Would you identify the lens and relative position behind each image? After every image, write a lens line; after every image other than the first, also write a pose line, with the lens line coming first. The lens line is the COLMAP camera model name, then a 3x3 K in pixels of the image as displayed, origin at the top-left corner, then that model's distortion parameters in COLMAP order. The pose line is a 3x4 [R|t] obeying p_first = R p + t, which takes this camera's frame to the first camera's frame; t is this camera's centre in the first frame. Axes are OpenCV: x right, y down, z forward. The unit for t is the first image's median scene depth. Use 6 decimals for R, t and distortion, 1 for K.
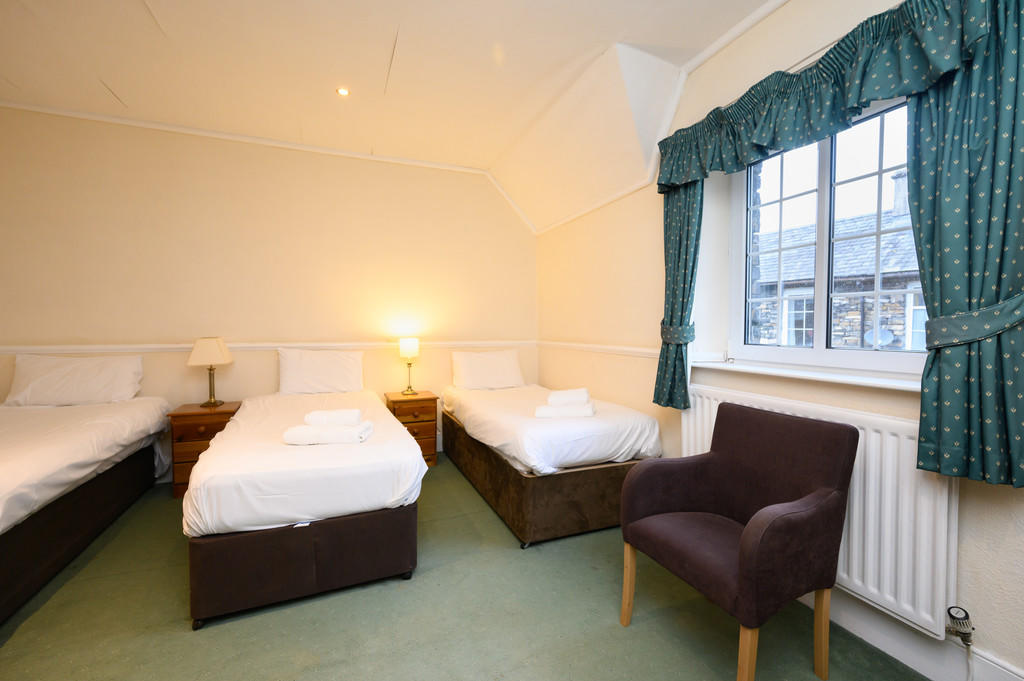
lens RADIAL K [[431.6, 0, 512.7], [0, 431.6, 337.7], [0, 0, 1]] dist [0.000996, 0.000261]
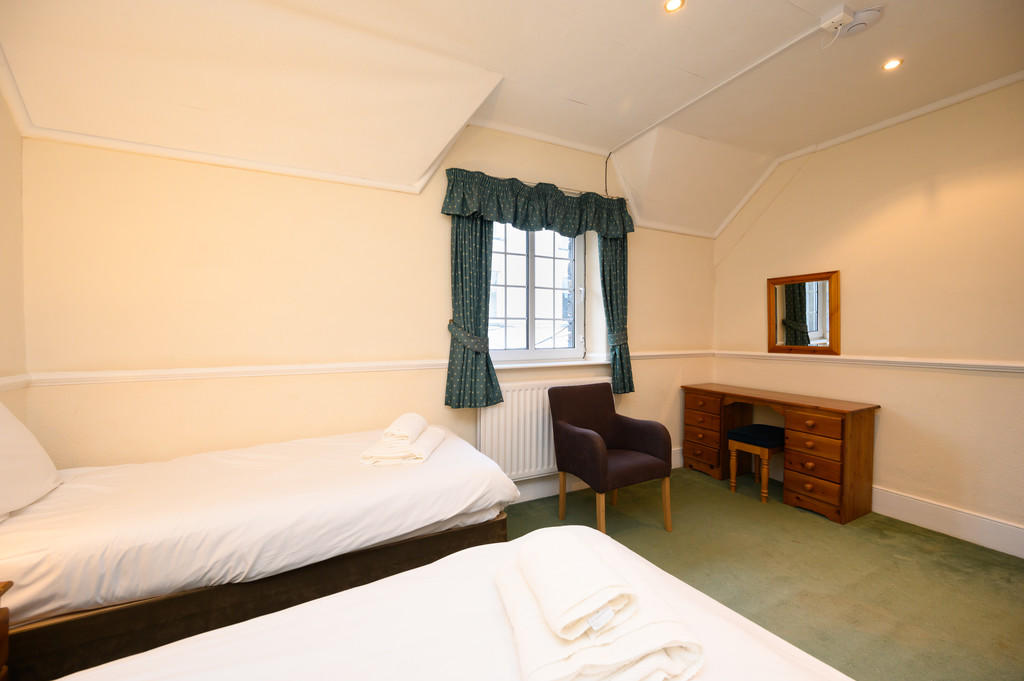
lens RADIAL K [[407.0, 0, 505.8], [0, 407.0, 336.2], [0, 0, 1]] dist [0.002508, 0.000414]
pose [[-0.087977, -0.015437, 0.996003, -0.556283], [0.026009, 0.999503, 0.017789, -0.036234], [-0.995783, 0.027470, -0.087532, 0.782569]]
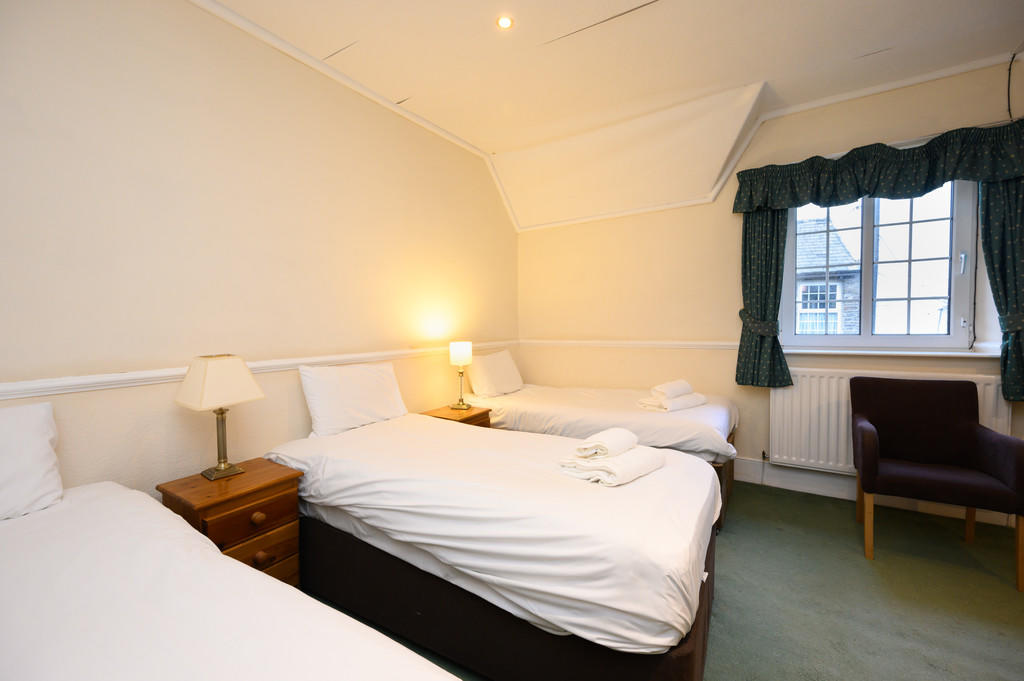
lens RADIAL K [[407.0, 0, 506.2], [0, 407.0, 334.2], [0, 0, 1]] dist [0.002508, 0.000414]
pose [[0.818479, -0.031946, 0.573648, -0.701861], [0.033083, 0.999417, 0.008453, -0.019830], [-0.573584, 0.012059, 0.819058, 0.351818]]
